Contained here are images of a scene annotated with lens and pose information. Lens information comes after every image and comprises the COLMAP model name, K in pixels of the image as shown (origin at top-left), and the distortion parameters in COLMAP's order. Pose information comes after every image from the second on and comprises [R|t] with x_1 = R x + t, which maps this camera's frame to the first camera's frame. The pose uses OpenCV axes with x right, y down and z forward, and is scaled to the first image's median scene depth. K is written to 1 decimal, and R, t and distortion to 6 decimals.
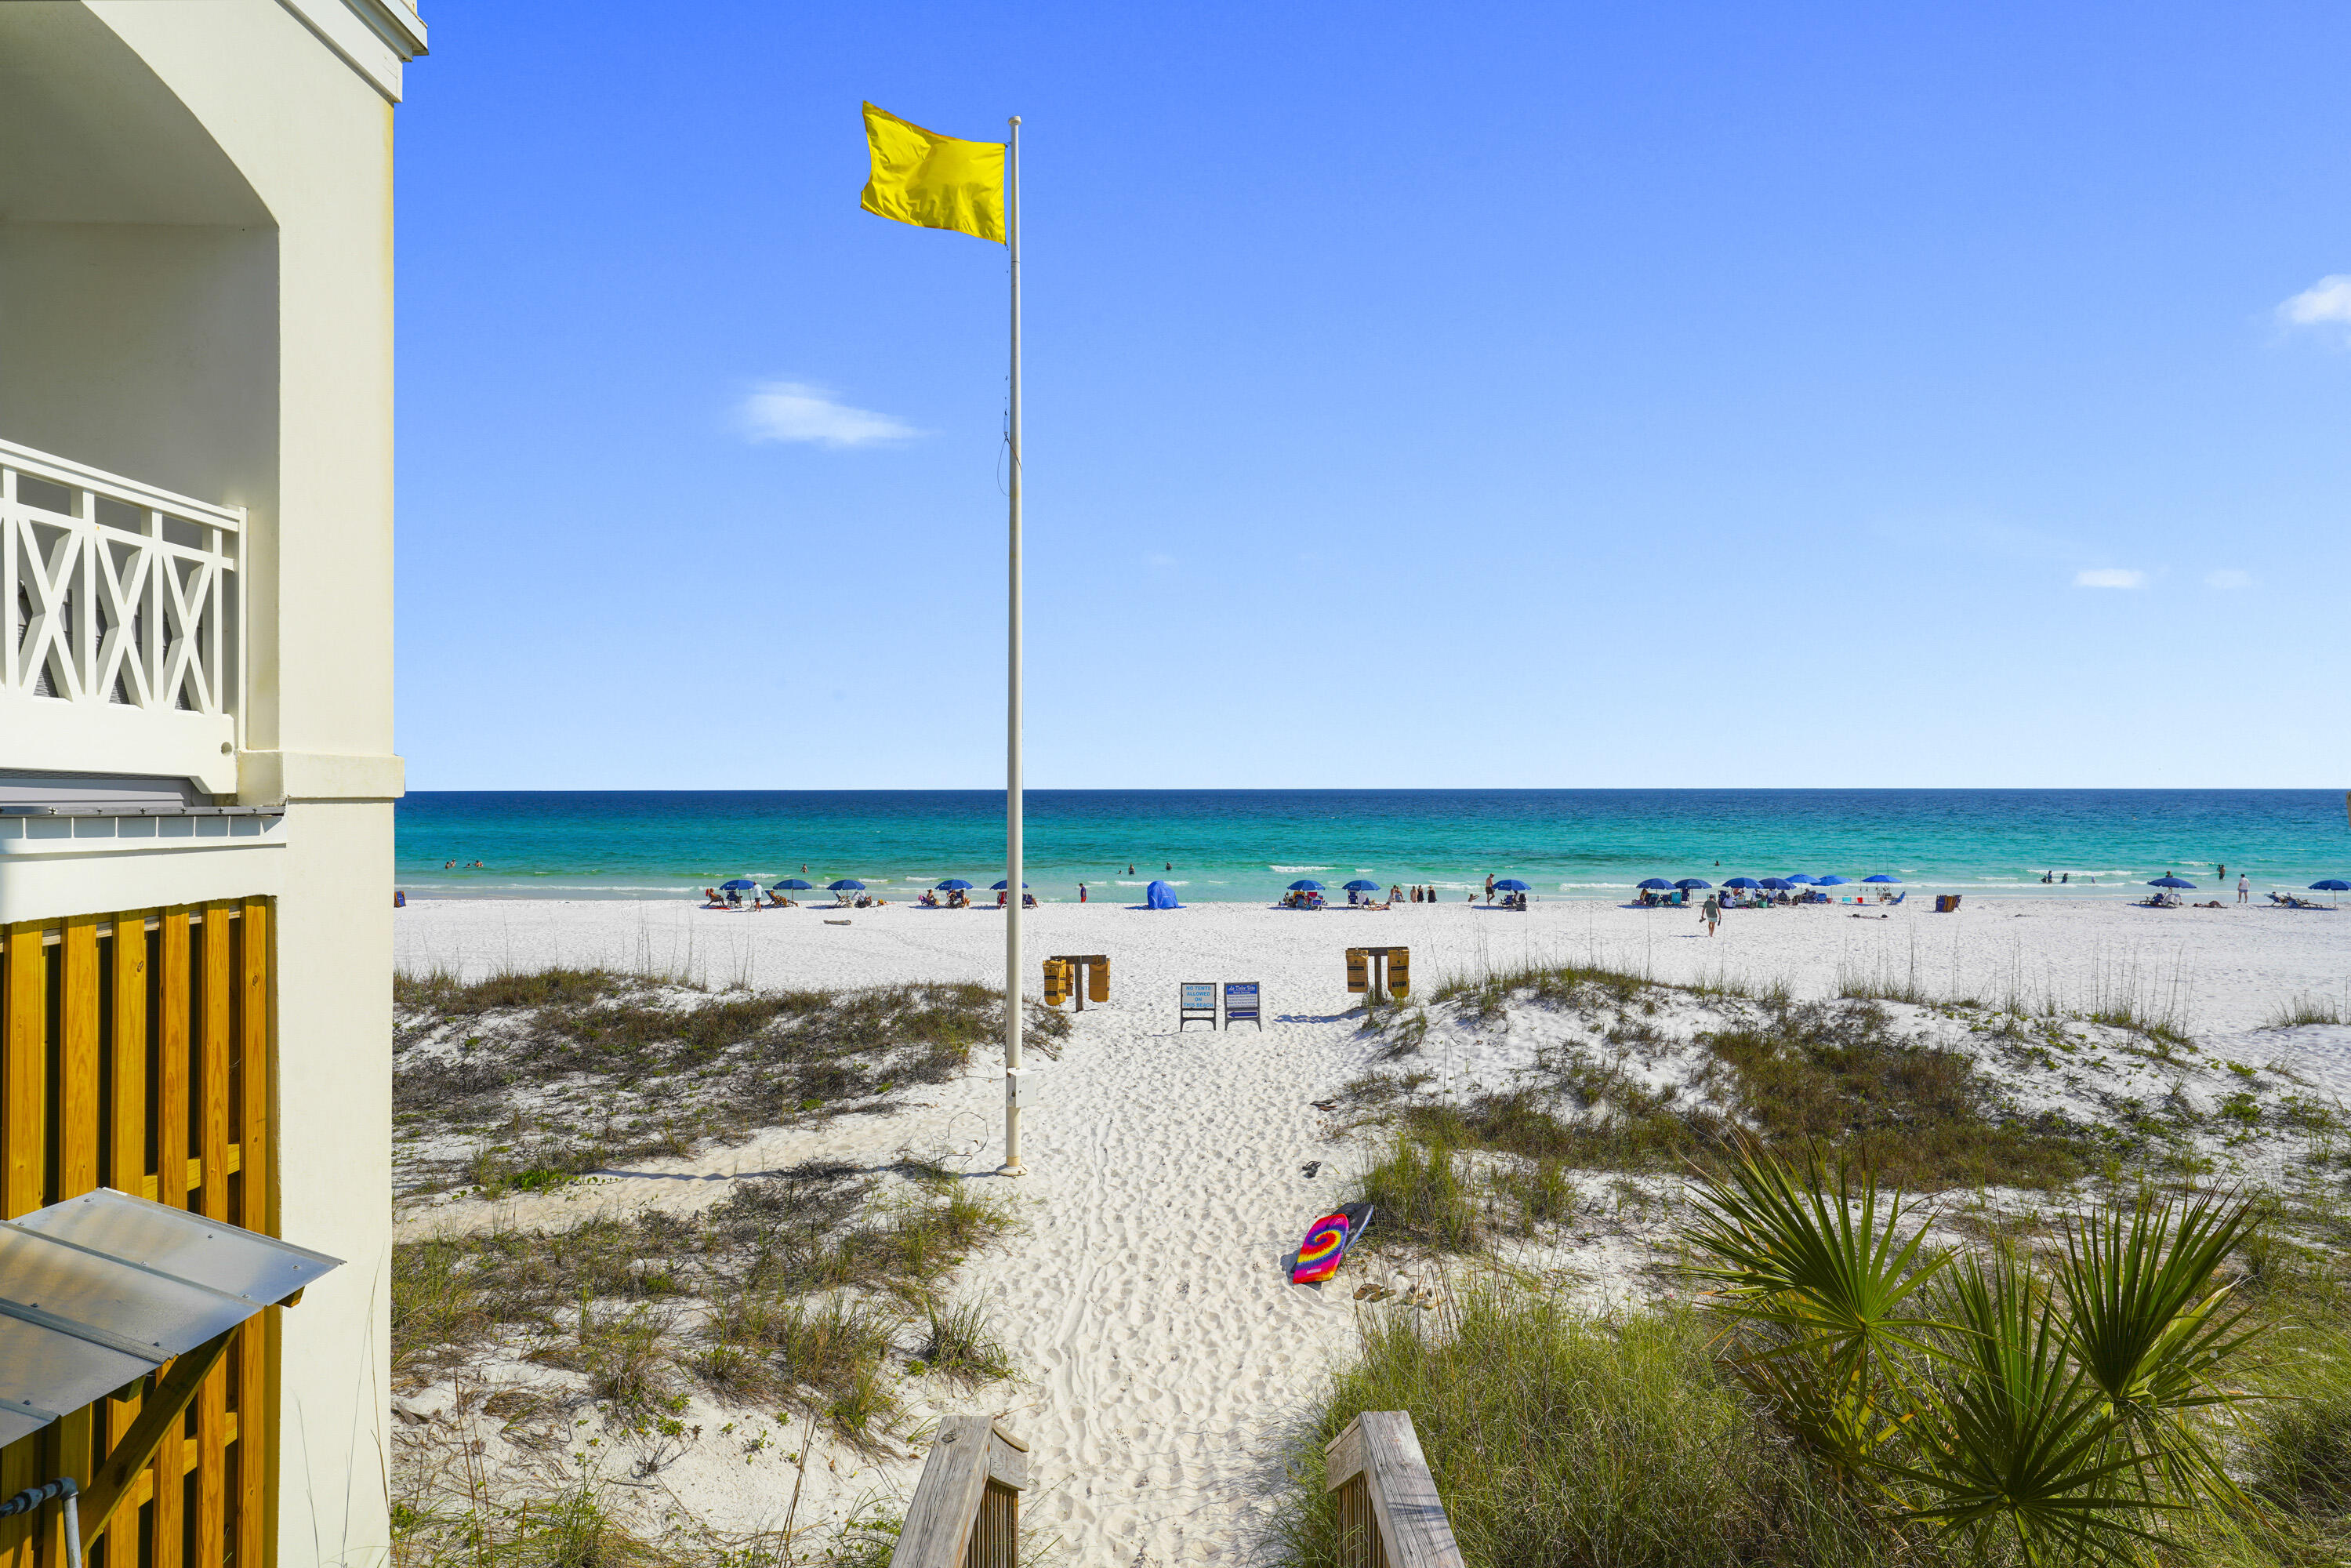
lens RADIAL K [[1209.5, 0, 1175.5], [0, 1209.5, 784.0], [0, 0, 1]] dist [0.009421, 0.000638]
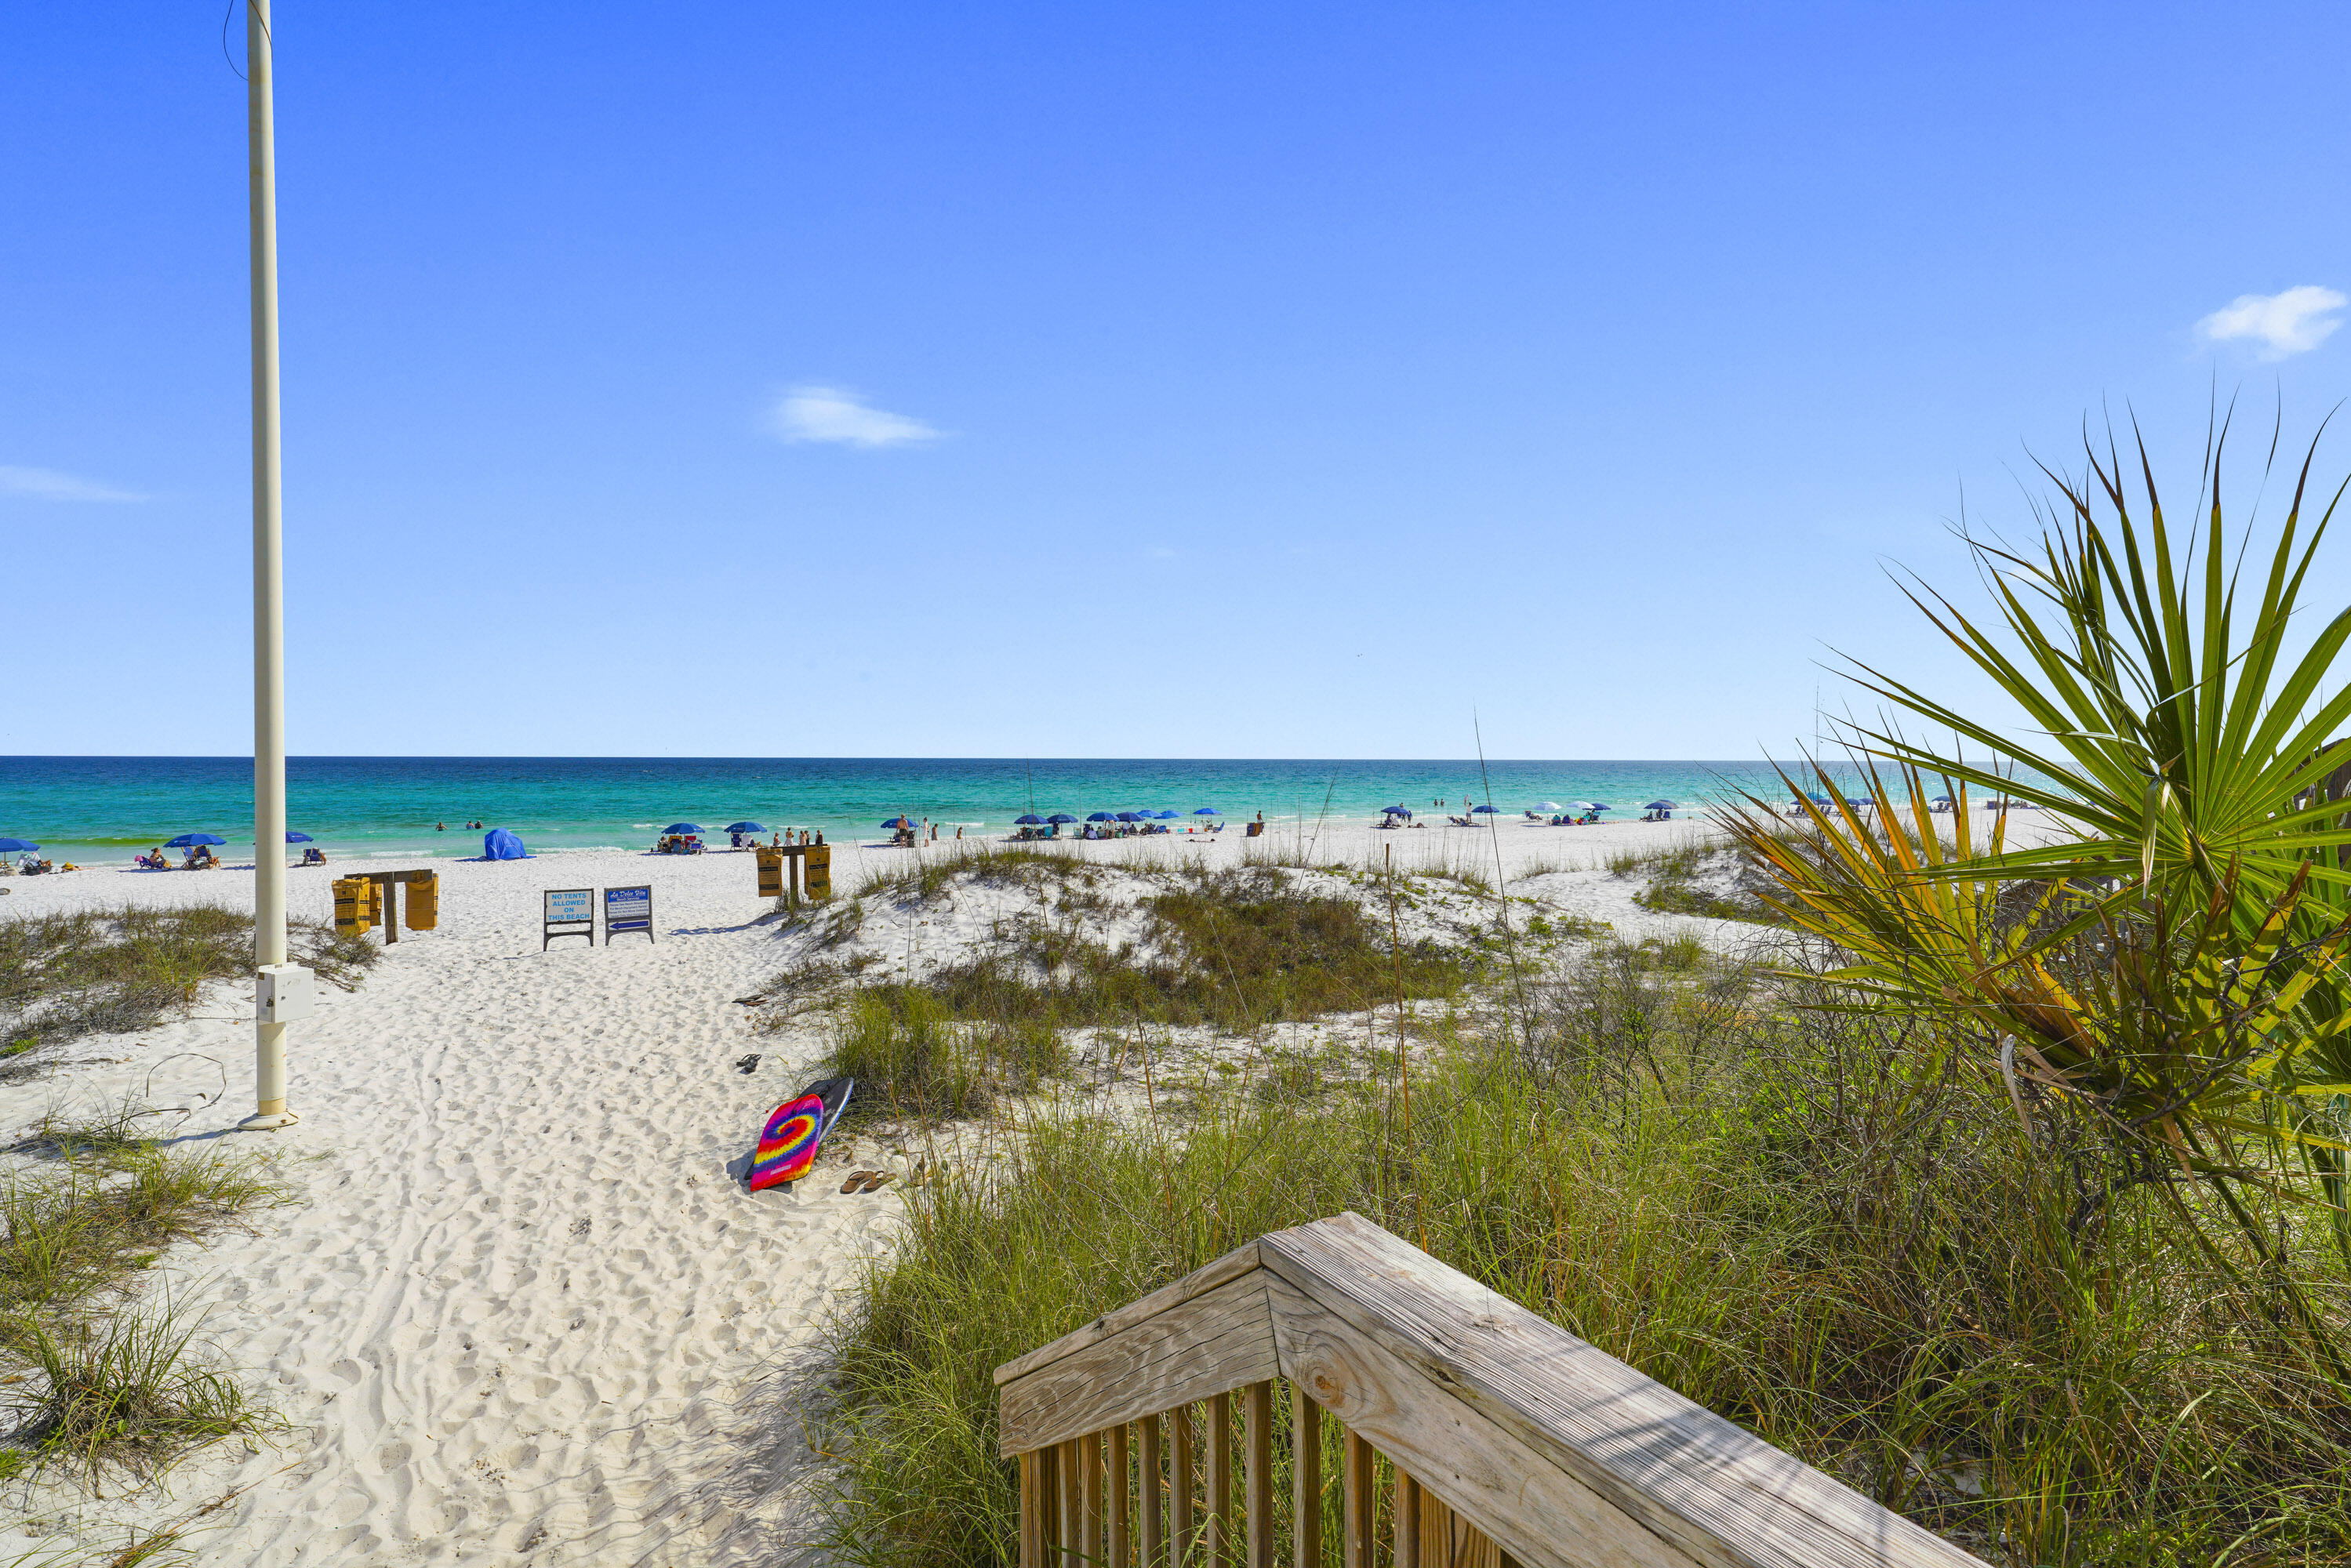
lens RADIAL K [[1148.3, 0, 1175.5], [0, 1148.3, 784.0], [0, 0, 1]] dist [-0.001652, 0.006339]
pose [[0.867278, -0.003624, 0.497812, -0.017346], [-0.010689, 0.999607, 0.025899, 0.105445], [-0.497710, -0.027783, 0.866898, 0.202465]]
